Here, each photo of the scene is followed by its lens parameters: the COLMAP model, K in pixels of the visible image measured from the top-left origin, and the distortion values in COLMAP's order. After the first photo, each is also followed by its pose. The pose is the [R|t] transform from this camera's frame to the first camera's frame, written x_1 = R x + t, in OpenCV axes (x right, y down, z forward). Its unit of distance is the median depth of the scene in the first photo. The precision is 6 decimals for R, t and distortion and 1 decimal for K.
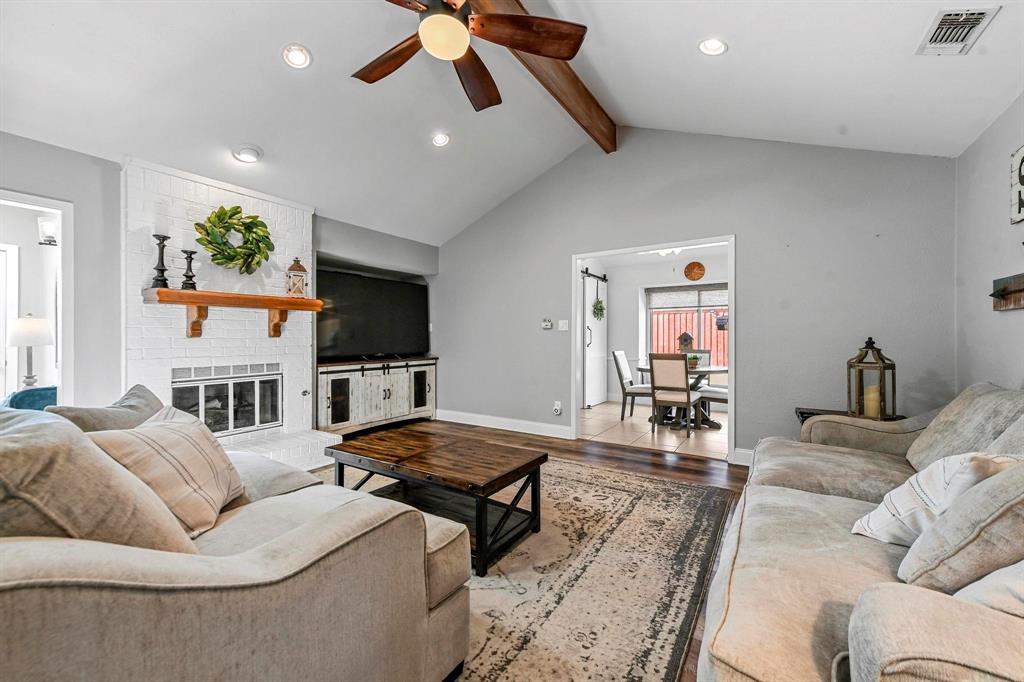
lens RADIAL K [[400.2, 0, 516.5], [0, 400.2, 342.3], [0, 0, 1]] dist [0.014378, 0.000302]
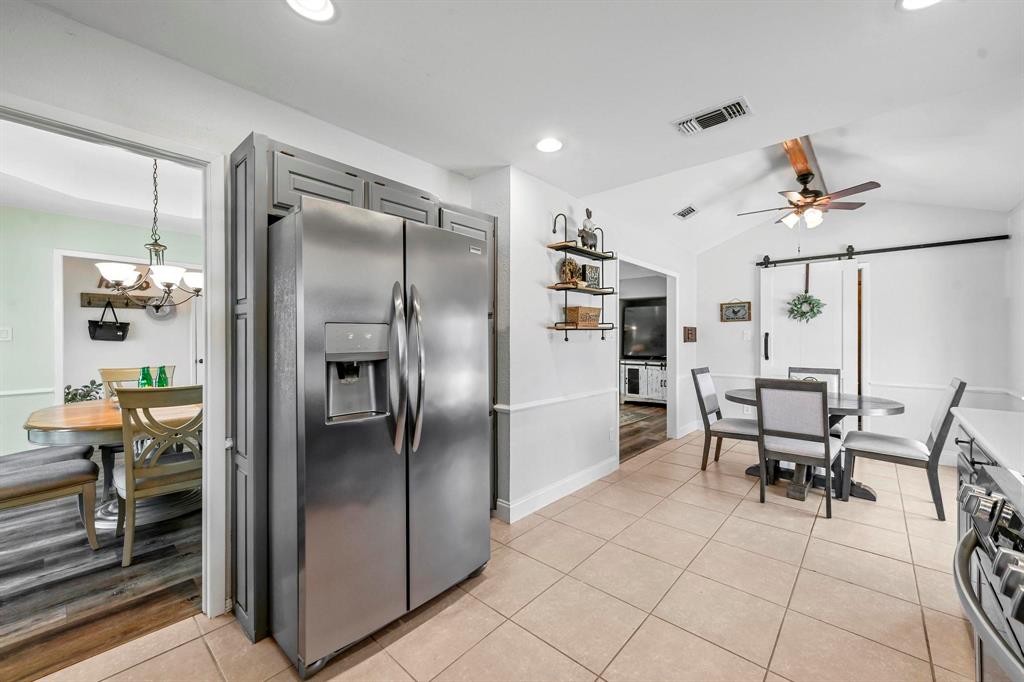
lens RADIAL K [[400.2, 0, 516.5], [0, 400.2, 342.3], [0, 0, 1]] dist [0.014378, 0.000302]
pose [[-0.146542, 0.004482, -0.989194, 2.067768], [-0.006699, 0.999962, 0.005523, -0.044856], [0.989182, 0.007436, -0.146507, 1.143411]]
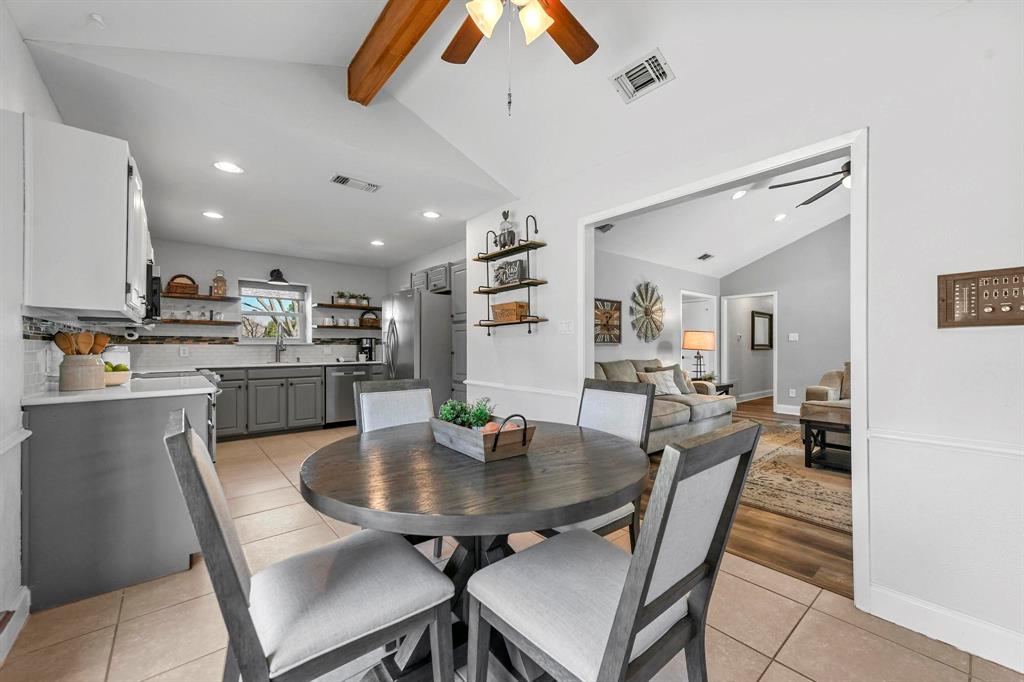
lens RADIAL K [[400.2, 0, 516.5], [0, 400.2, 342.3], [0, 0, 1]] dist [0.014378, 0.000302]
pose [[-0.957664, 0.001356, 0.287885, 0.559439], [0.001139, 0.999999, -0.000921, -0.021559], [-0.287886, -0.000554, -0.957665, 2.302504]]
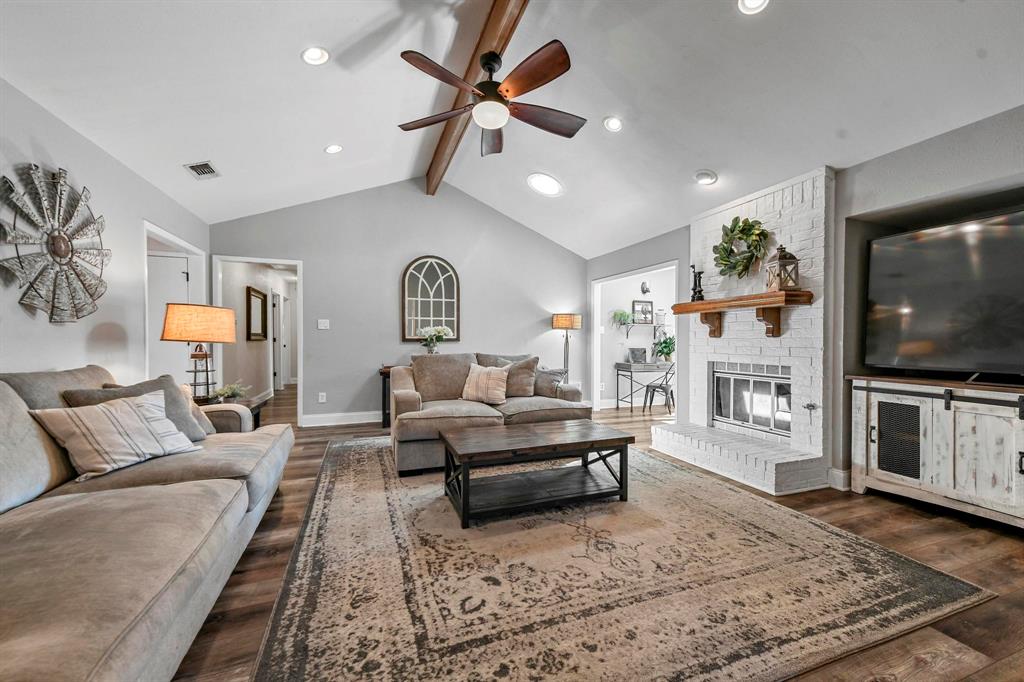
lens RADIAL K [[400.2, 0, 516.5], [0, 400.2, 342.3], [0, 0, 1]] dist [0.014378, 0.000302]
pose [[-0.587171, 0.004720, -0.809449, 0.630687], [-0.012498, 0.999811, 0.014895, -0.009066], [0.809366, 0.018862, -0.587001, 1.352541]]
